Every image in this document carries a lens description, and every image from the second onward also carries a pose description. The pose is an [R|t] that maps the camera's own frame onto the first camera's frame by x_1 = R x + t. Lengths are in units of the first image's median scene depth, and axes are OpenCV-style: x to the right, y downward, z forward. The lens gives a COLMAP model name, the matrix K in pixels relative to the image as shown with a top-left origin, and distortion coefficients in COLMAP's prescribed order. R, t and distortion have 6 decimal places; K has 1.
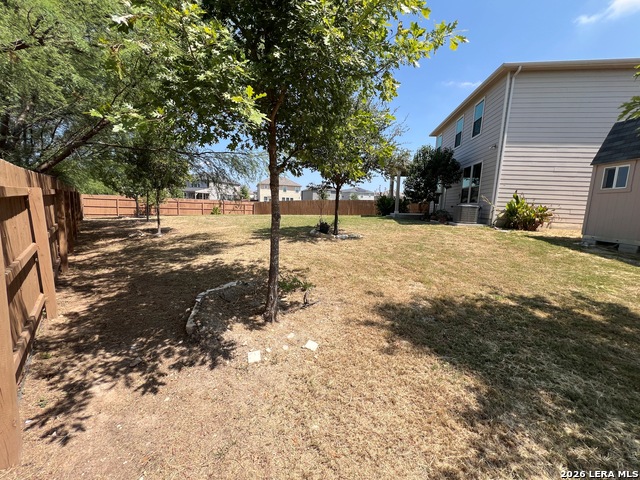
lens RADIAL K [[256.6, 0, 318.8], [0, 256.6, 238.9], [0, 0, 1]] dist [0.000453, 0.000735]
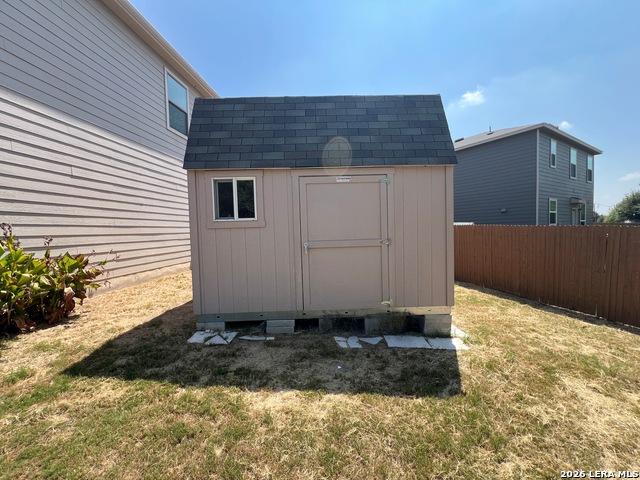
lens RADIAL K [[256.6, 0, 318.8], [0, 256.6, 238.9], [0, 0, 1]] dist [0.000453, 0.000735]
pose [[-0.038631, -0.072836, 0.996596, 1.065240], [0.151845, 0.985330, 0.077898, -0.296950], [-0.987649, 0.154337, -0.027004, 1.470443]]
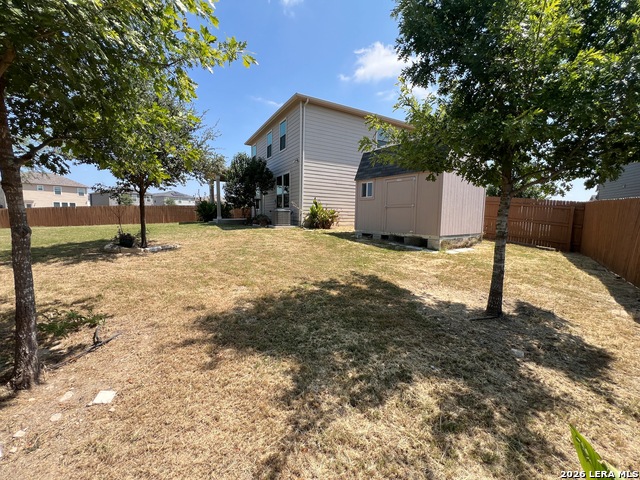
lens RADIAL K [[256.6, 0, 318.8], [0, 256.6, 238.9], [0, 0, 1]] dist [0.000453, 0.000735]
pose [[0.796494, -0.082332, 0.599015, 0.041473], [0.093951, 0.995506, 0.011903, -0.001198], [-0.597302, 0.046797, 0.800650, -0.008864]]
